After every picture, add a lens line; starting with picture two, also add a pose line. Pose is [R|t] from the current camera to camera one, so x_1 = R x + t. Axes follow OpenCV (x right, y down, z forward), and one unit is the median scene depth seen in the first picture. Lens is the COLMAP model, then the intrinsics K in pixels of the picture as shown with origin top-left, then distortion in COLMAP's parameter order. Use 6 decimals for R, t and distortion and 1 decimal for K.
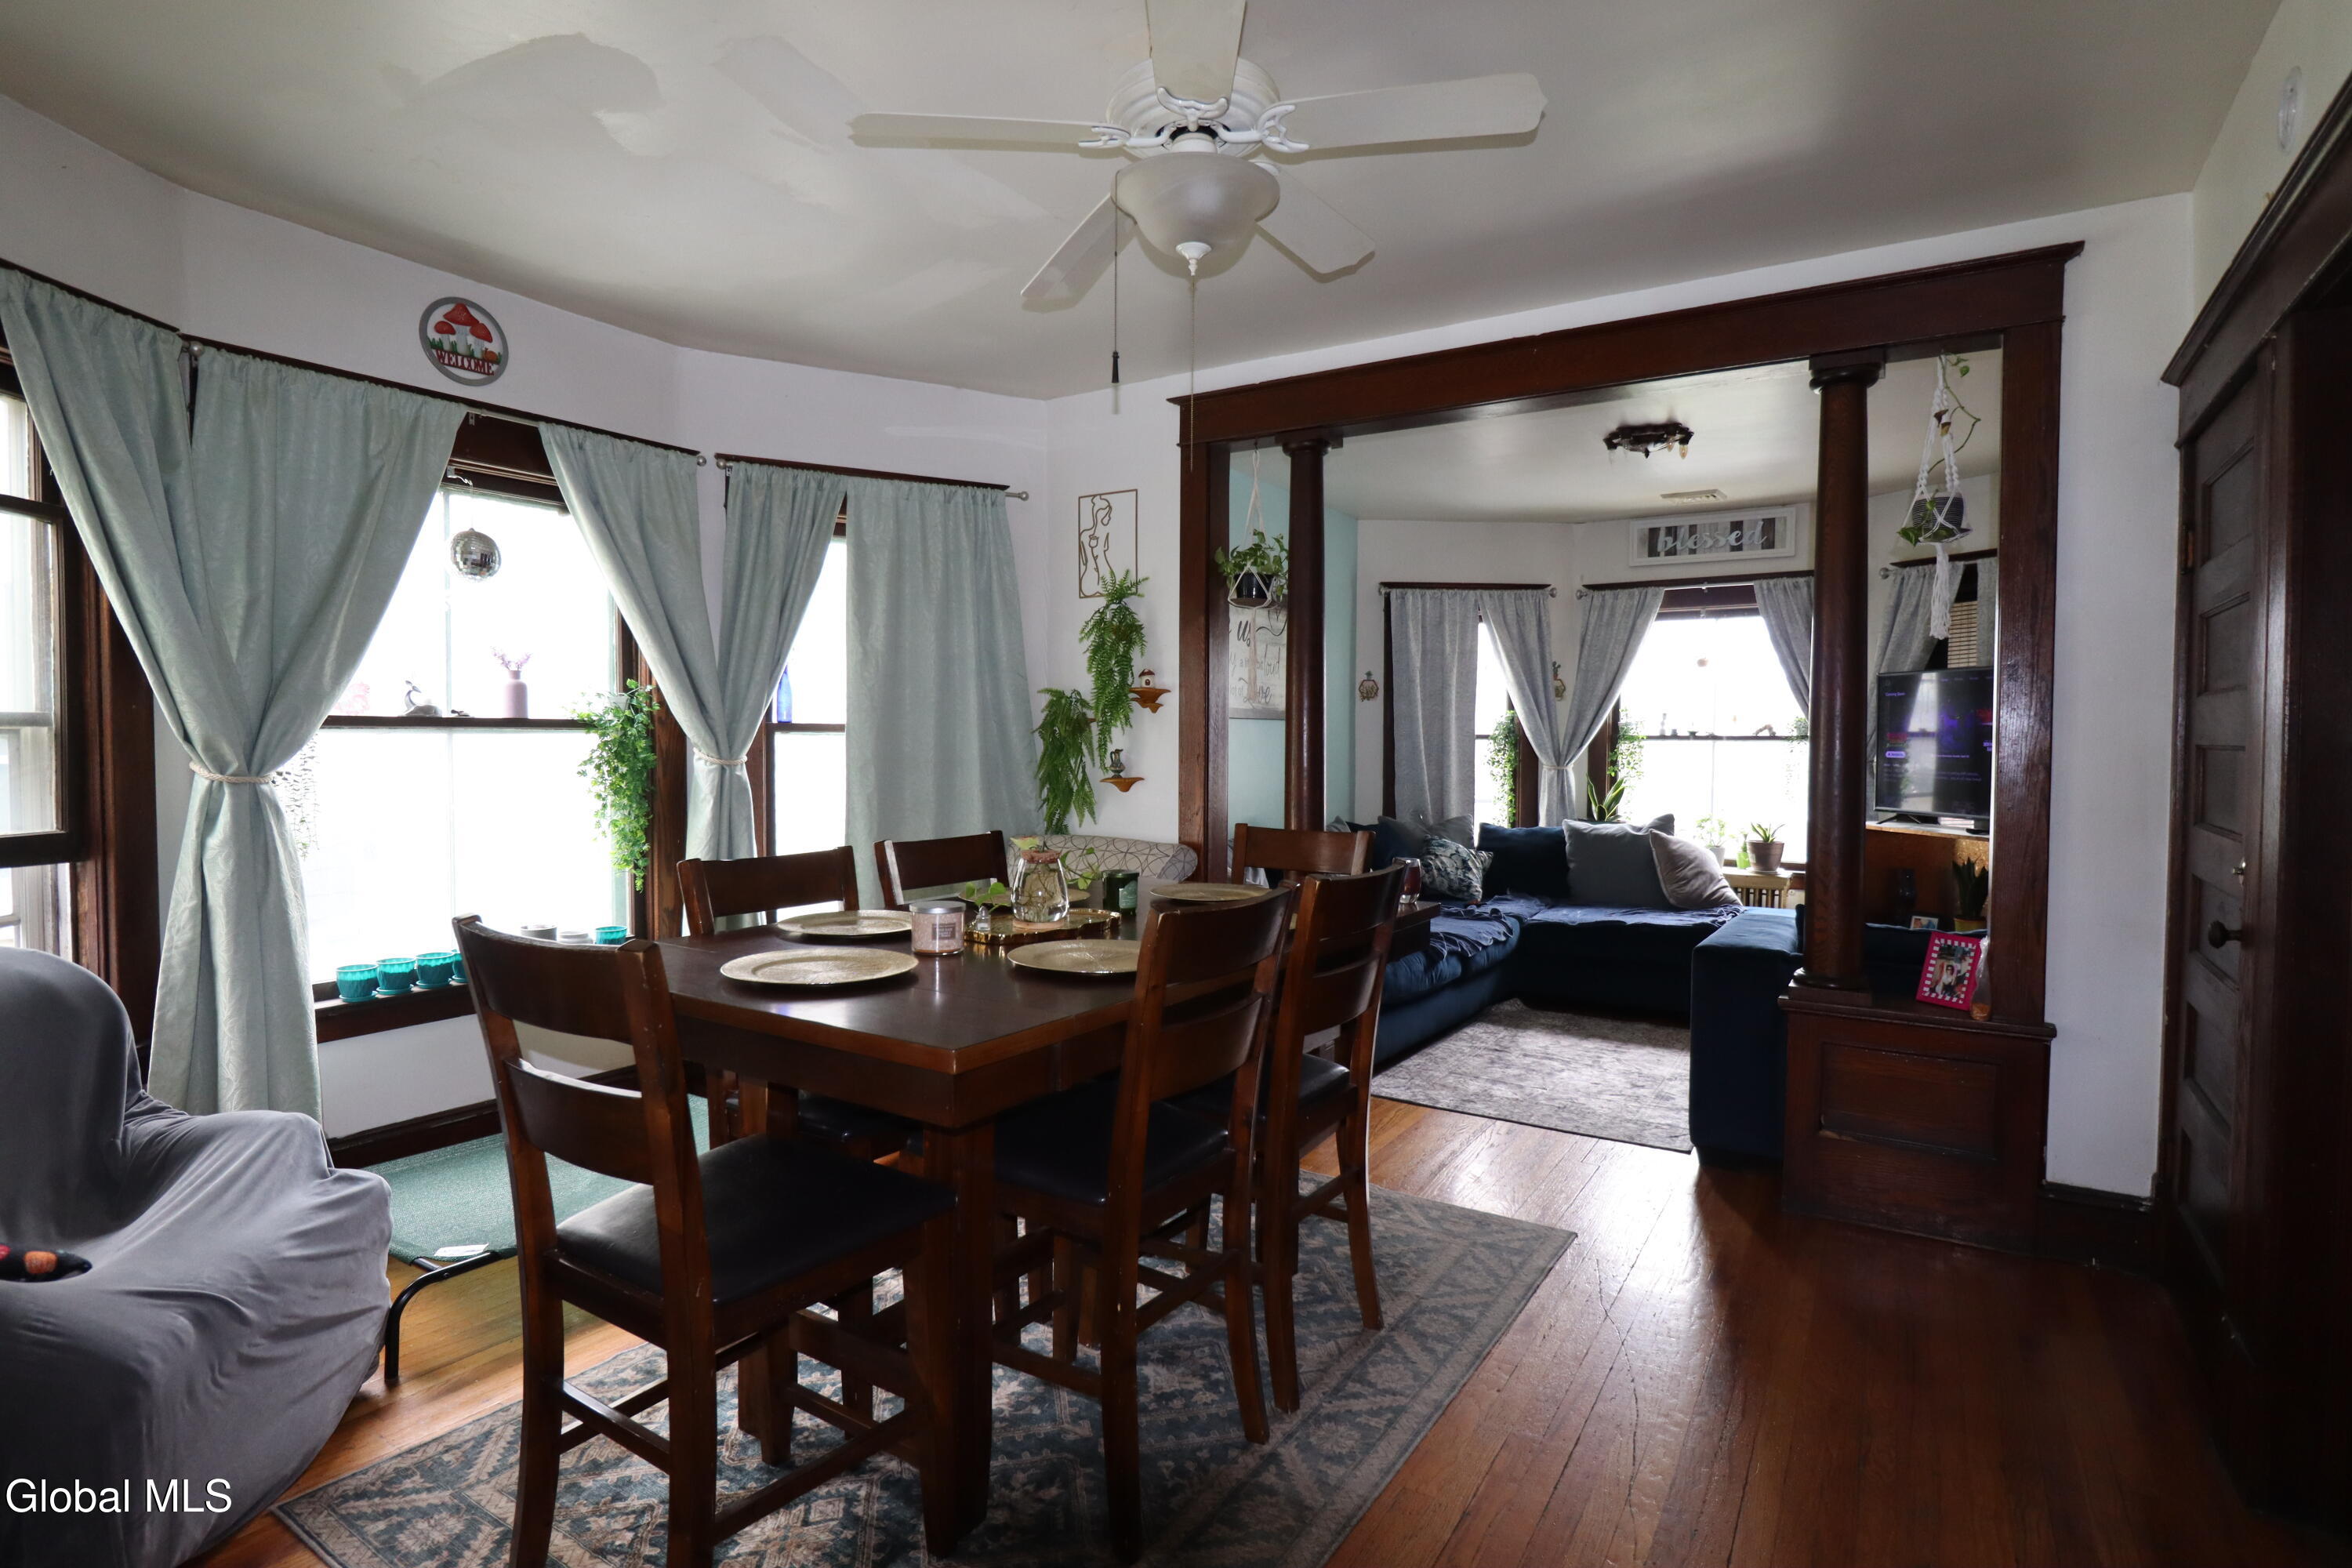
lens RADIAL K [[1185.5, 0, 1169.8], [0, 1185.5, 777.4], [0, 0, 1]] dist [0.004808, -0.000404]
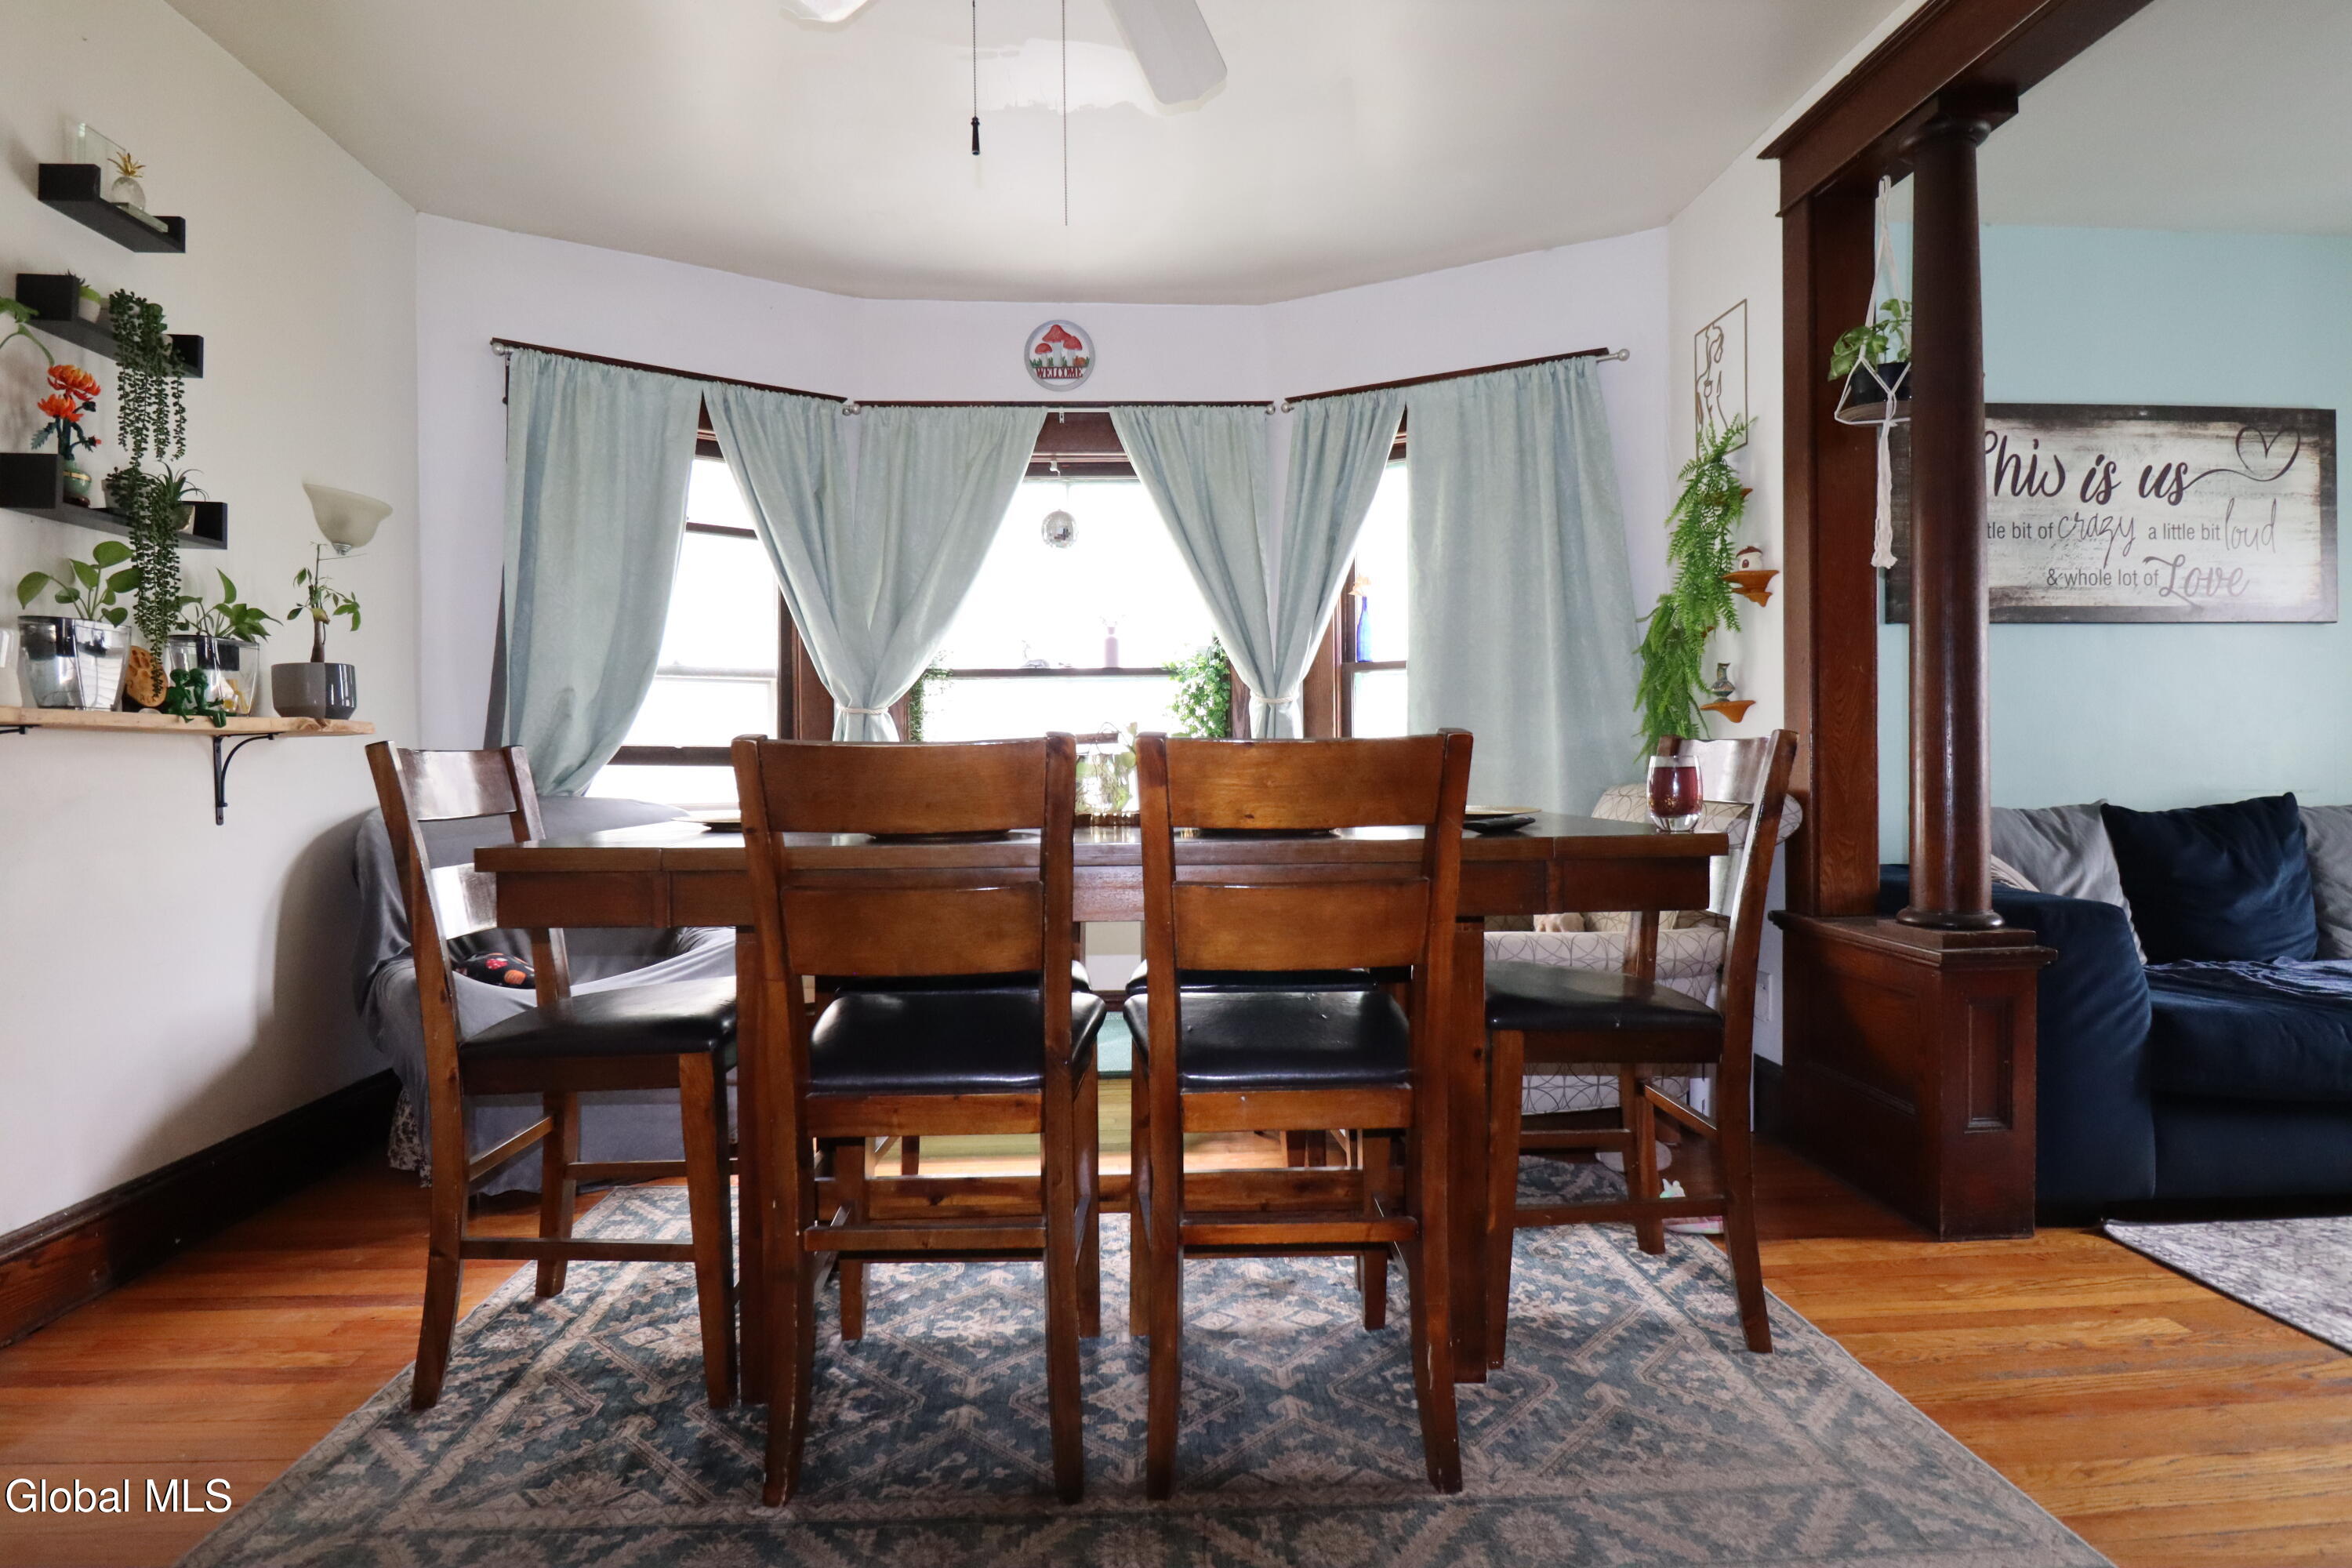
lens RADIAL K [[1185.5, 0, 1173.4], [0, 1185.5, 784.8], [0, 0, 1]] dist [0.004808, -0.000404]
pose [[0.594358, -0.001384, -0.804199, 0.397409], [-0.010446, 0.999901, -0.009441, 0.070753], [0.804133, 0.014012, 0.594285, 0.346653]]
